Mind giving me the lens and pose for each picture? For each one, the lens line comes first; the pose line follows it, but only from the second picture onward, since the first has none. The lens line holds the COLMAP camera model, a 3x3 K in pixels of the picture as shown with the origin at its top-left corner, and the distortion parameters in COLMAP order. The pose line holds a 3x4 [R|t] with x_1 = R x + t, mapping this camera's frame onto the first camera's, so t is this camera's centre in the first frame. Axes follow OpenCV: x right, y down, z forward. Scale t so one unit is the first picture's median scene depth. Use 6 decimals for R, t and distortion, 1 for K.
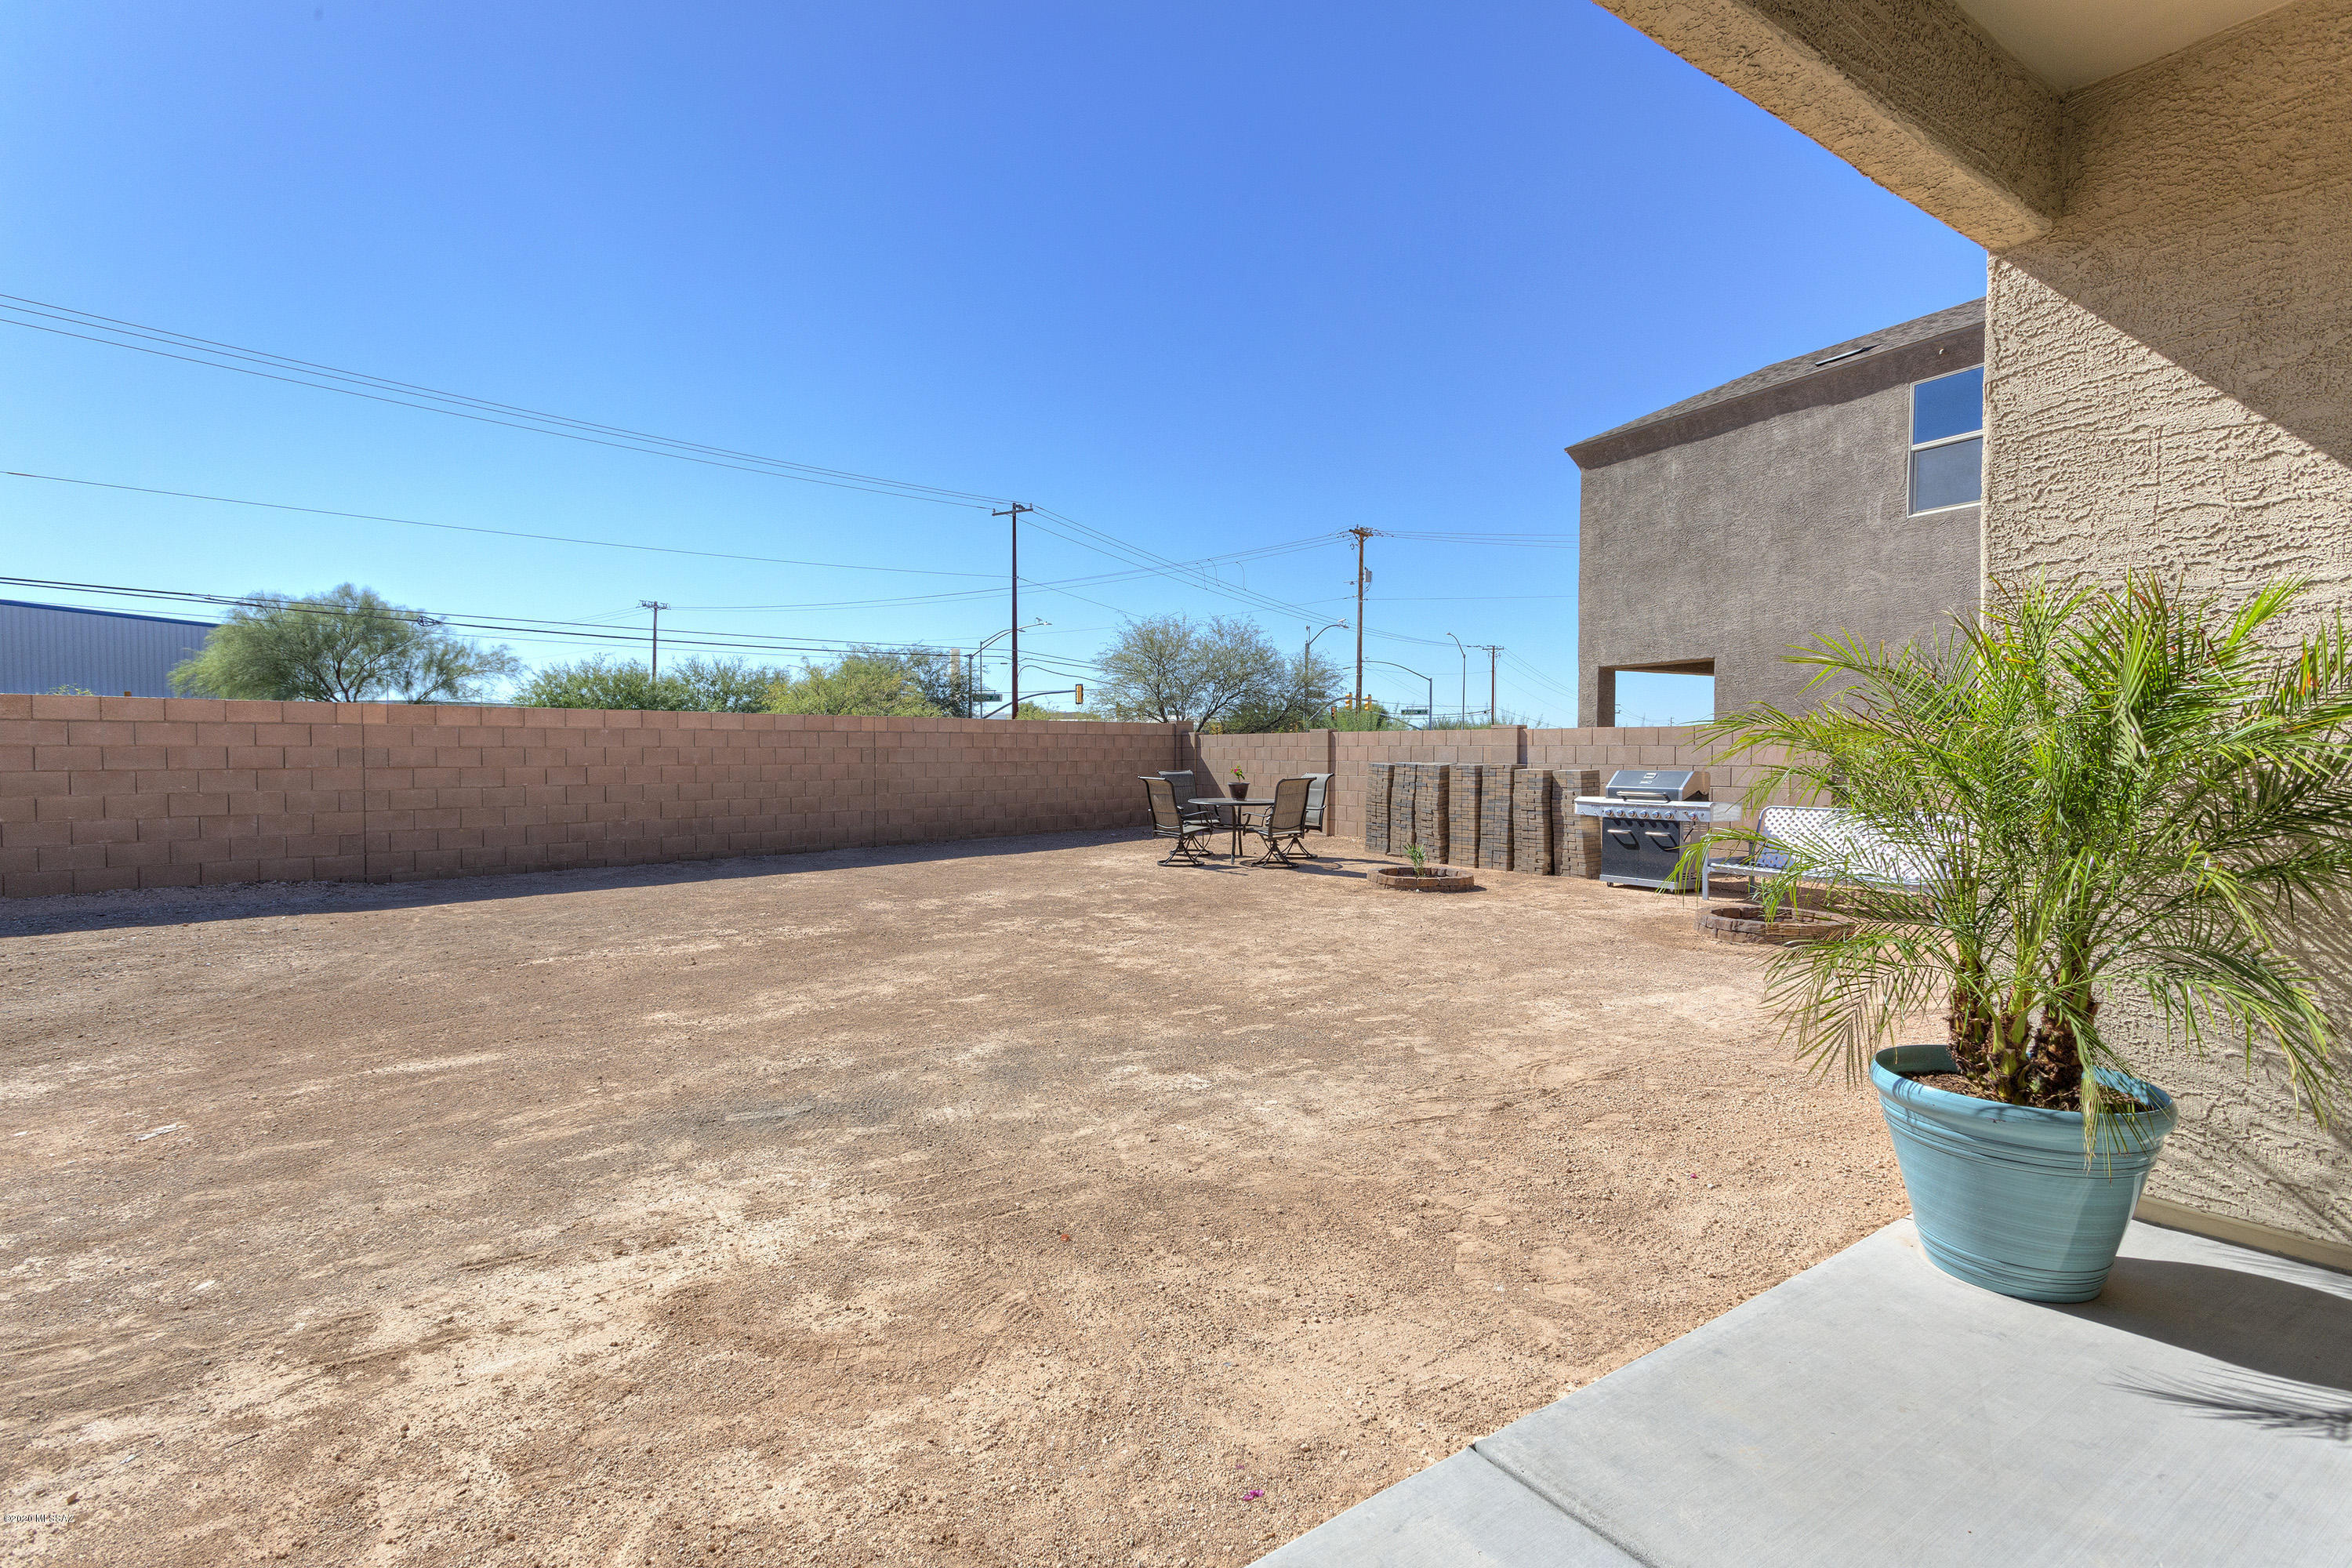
lens RADIAL K [[1103.7, 0, 1176.0], [0, 1103.7, 784.0], [0, 0, 1]] dist [0.001869, -0.000164]
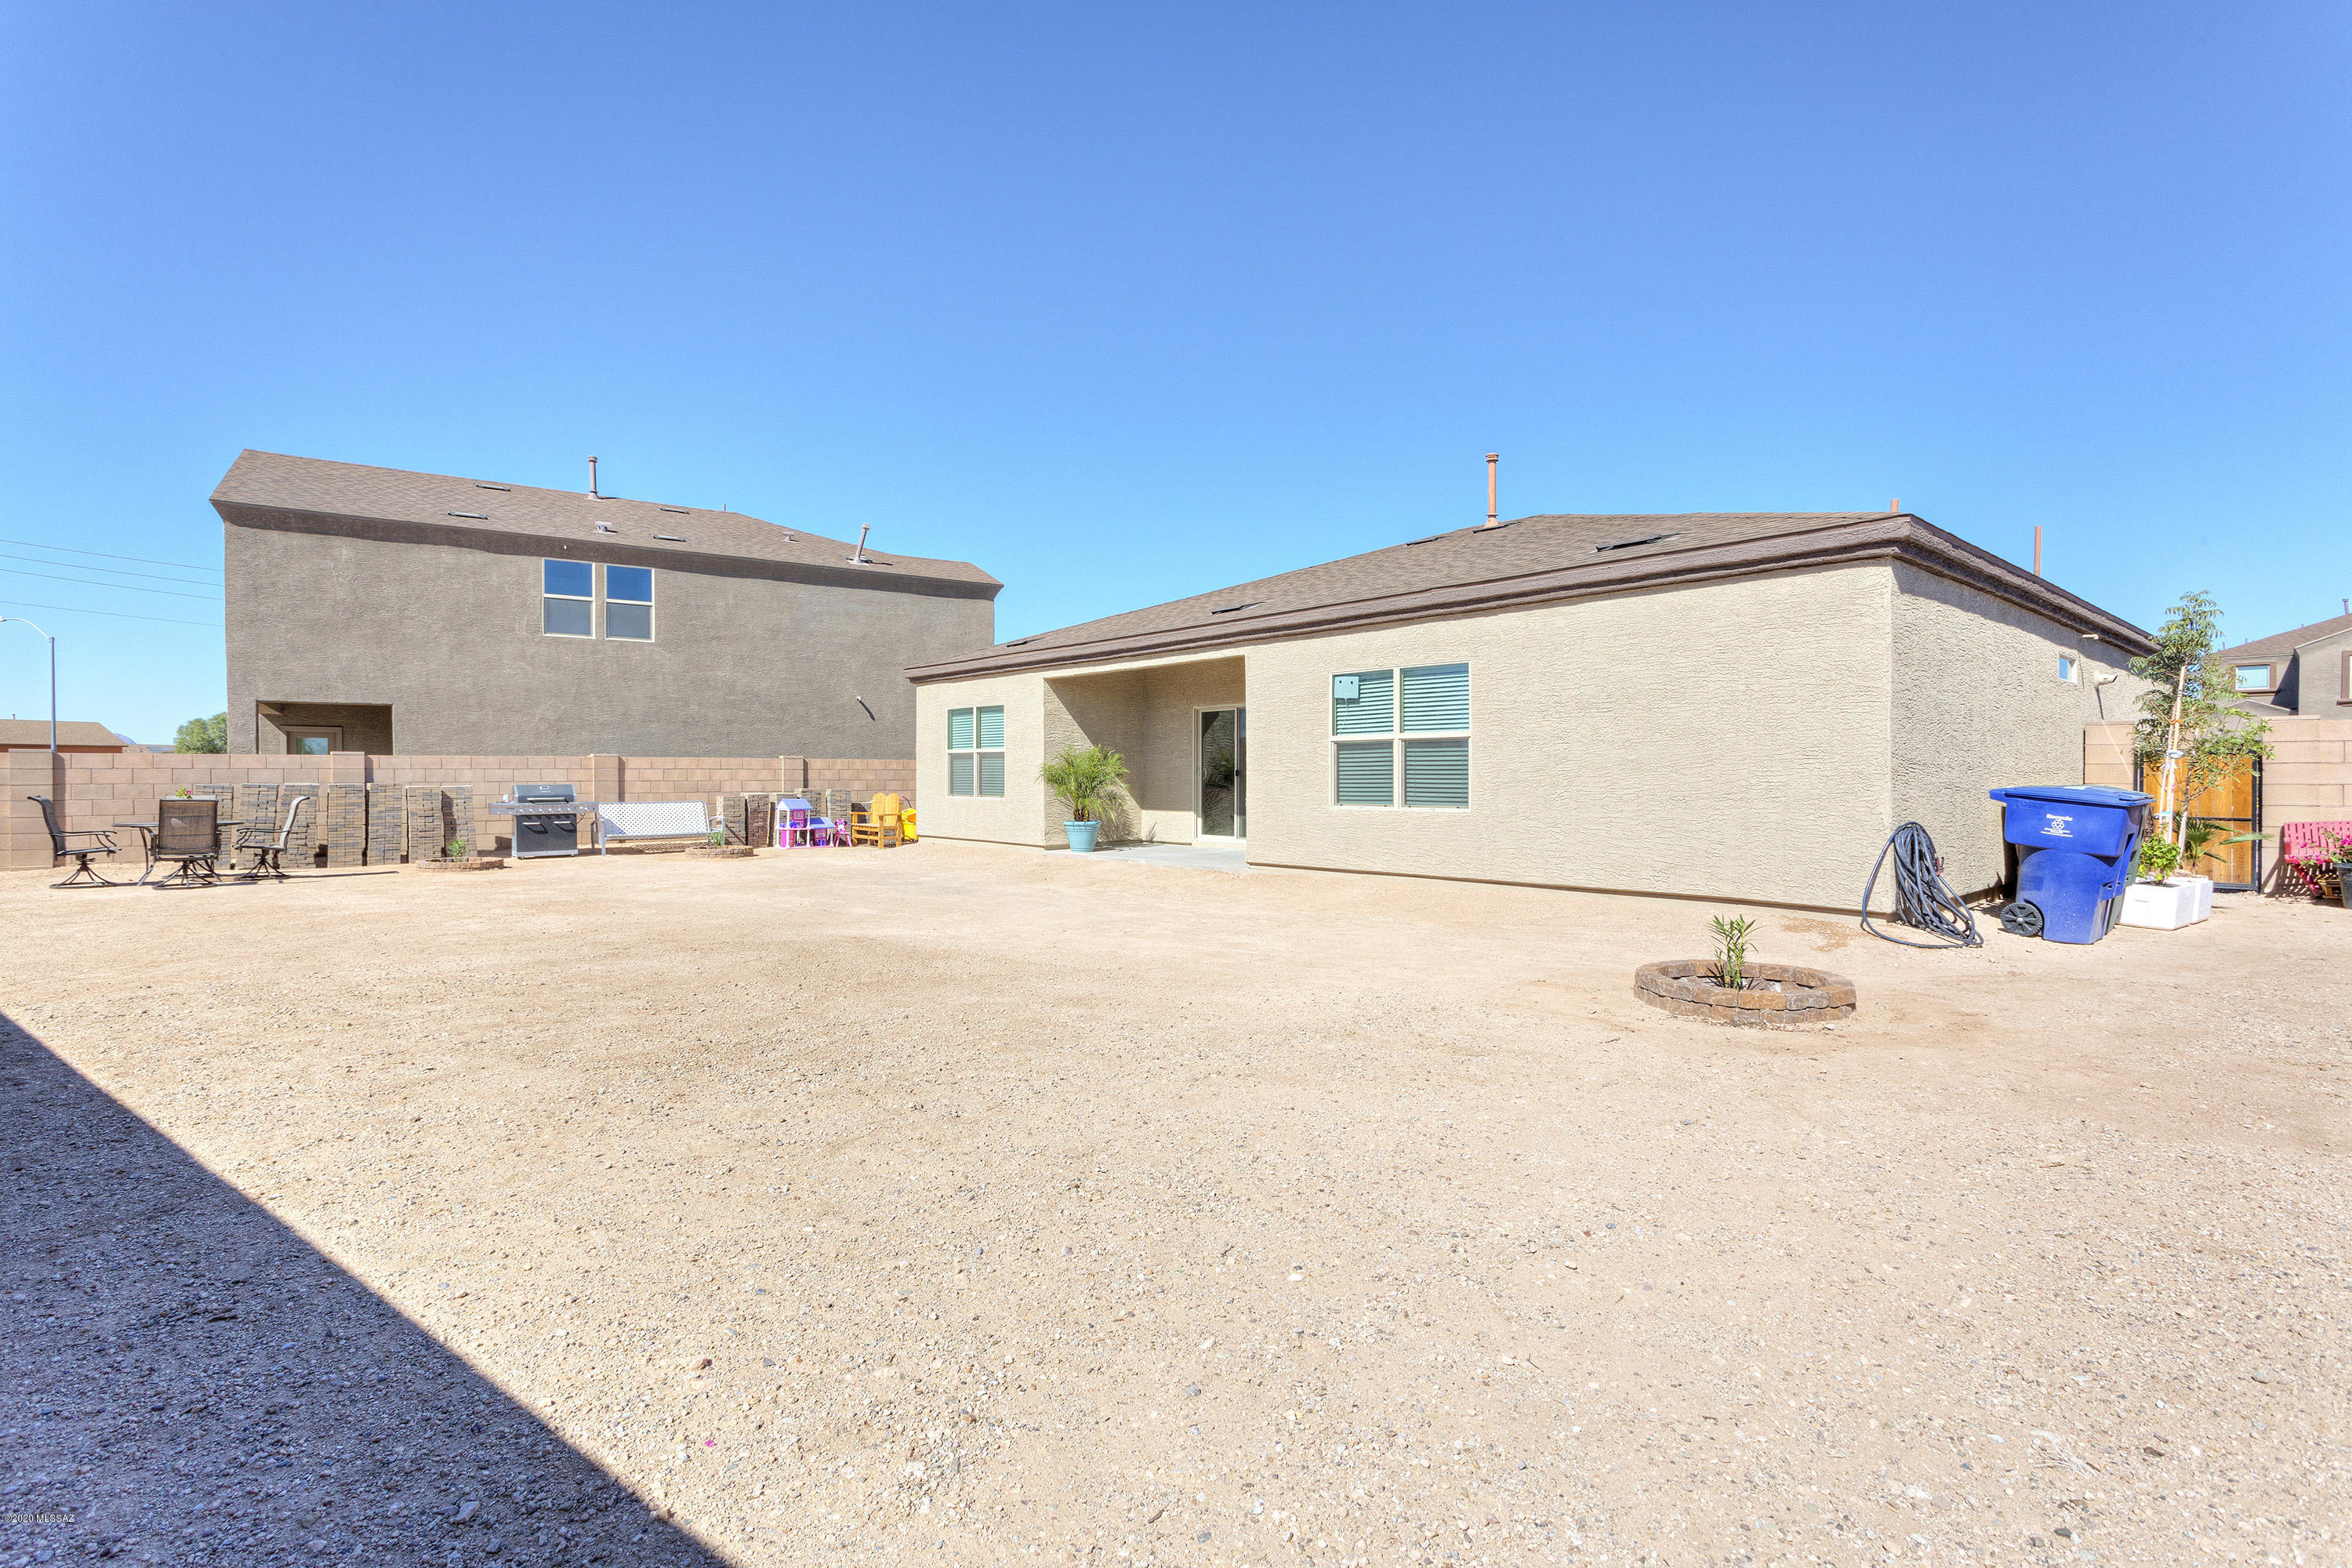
lens RADIAL K [[1103.7, 0, 1176.0], [0, 1103.7, 784.0], [0, 0, 1]] dist [0.001869, -0.000164]
pose [[-0.114252, -0.014718, 0.993343, -0.866710], [0.030007, 0.999383, 0.018259, -0.010194], [-0.992999, 0.031893, -0.113739, 0.174426]]
